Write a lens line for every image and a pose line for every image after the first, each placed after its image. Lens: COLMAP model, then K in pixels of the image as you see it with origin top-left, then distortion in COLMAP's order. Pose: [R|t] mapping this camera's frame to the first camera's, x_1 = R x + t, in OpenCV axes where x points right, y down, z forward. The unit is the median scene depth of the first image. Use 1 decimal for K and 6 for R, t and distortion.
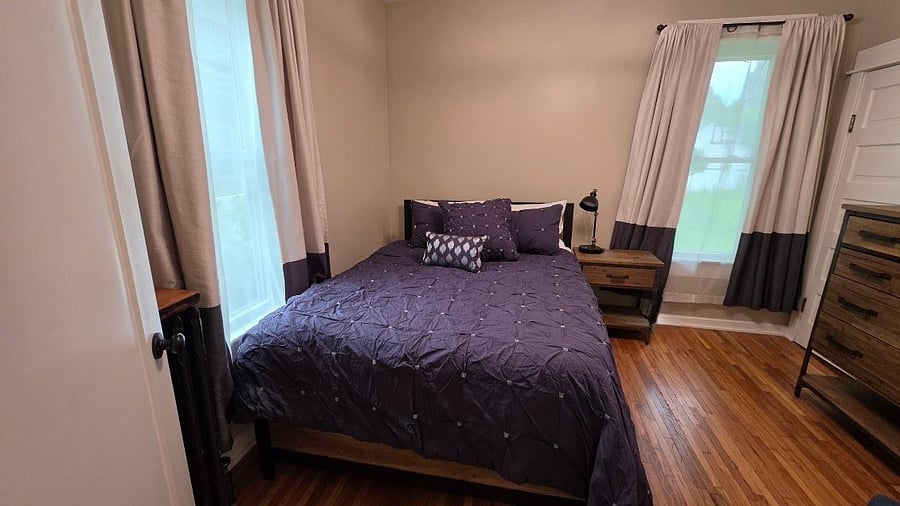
lens RADIAL K [[361.3, 0, 450.4], [0, 361.3, 249.3], [0, 0, 1]] dist [-0.000253, 0.000050]
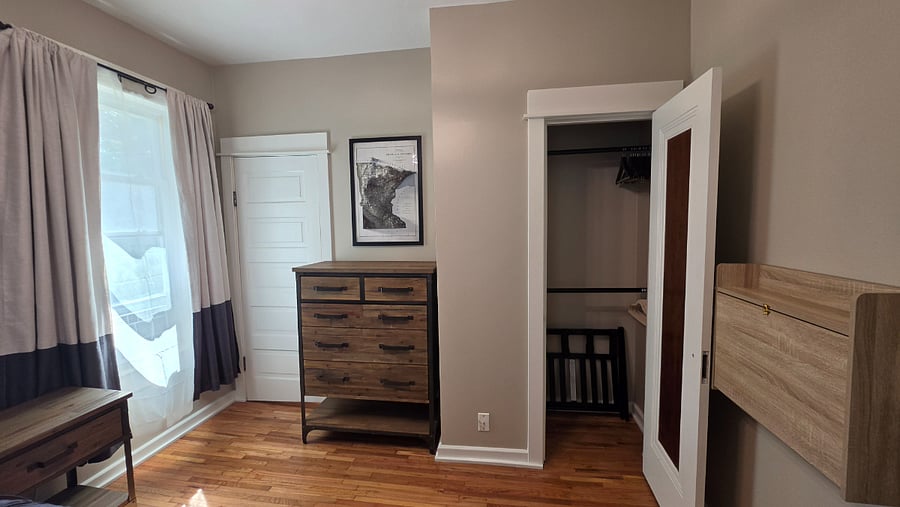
lens RADIAL K [[362.7, 0, 452.5], [0, 362.7, 250.6], [0, 0, 1]] dist [-0.002081, 0.000191]
pose [[-0.056979, -0.092845, 0.994049, -0.087079], [0.255569, 0.961135, 0.104420, -0.136052], [-0.965110, 0.259998, -0.031036, 0.417287]]
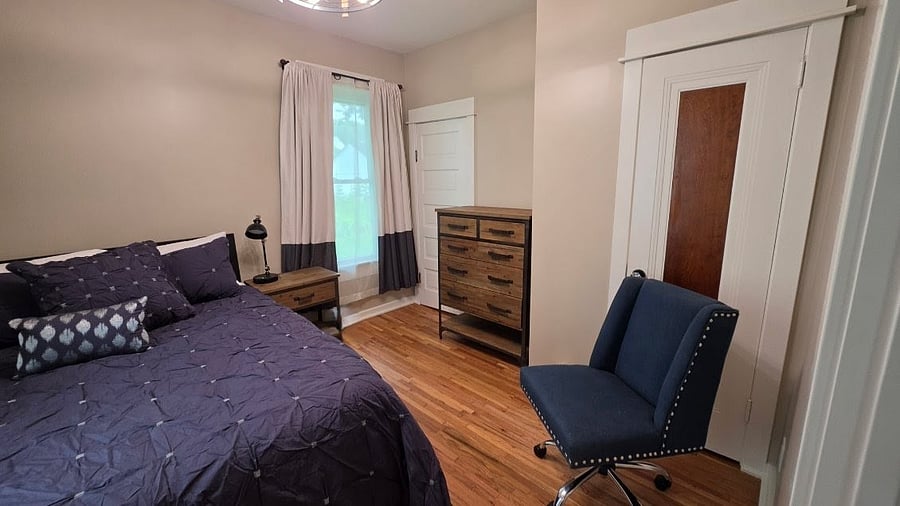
lens RADIAL K [[361.3, 0, 450.4], [0, 361.3, 249.3], [0, 0, 1]] dist [-0.000253, 0.000050]
pose [[0.527145, -0.187329, 0.828871, -0.162715], [0.224690, 0.971411, 0.076645, -0.048039], [-0.819532, 0.145836, 0.554165, 0.086391]]
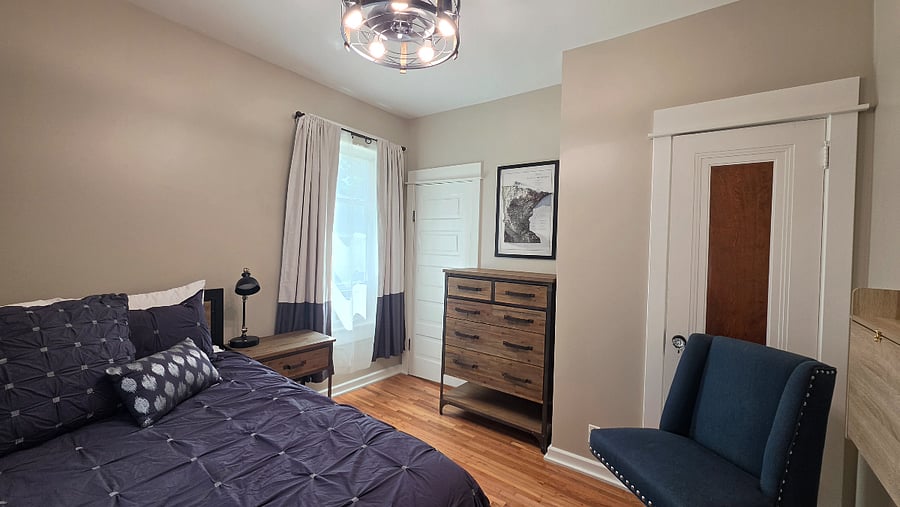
lens RADIAL K [[362.7, 0, 452.5], [0, 362.7, 250.6], [0, 0, 1]] dist [-0.002081, 0.000191]
pose [[0.409580, -0.013697, 0.912171, -0.207160], [0.193748, 0.978383, -0.072305, -0.068076], [-0.891463, 0.206346, 0.403380, 0.278823]]
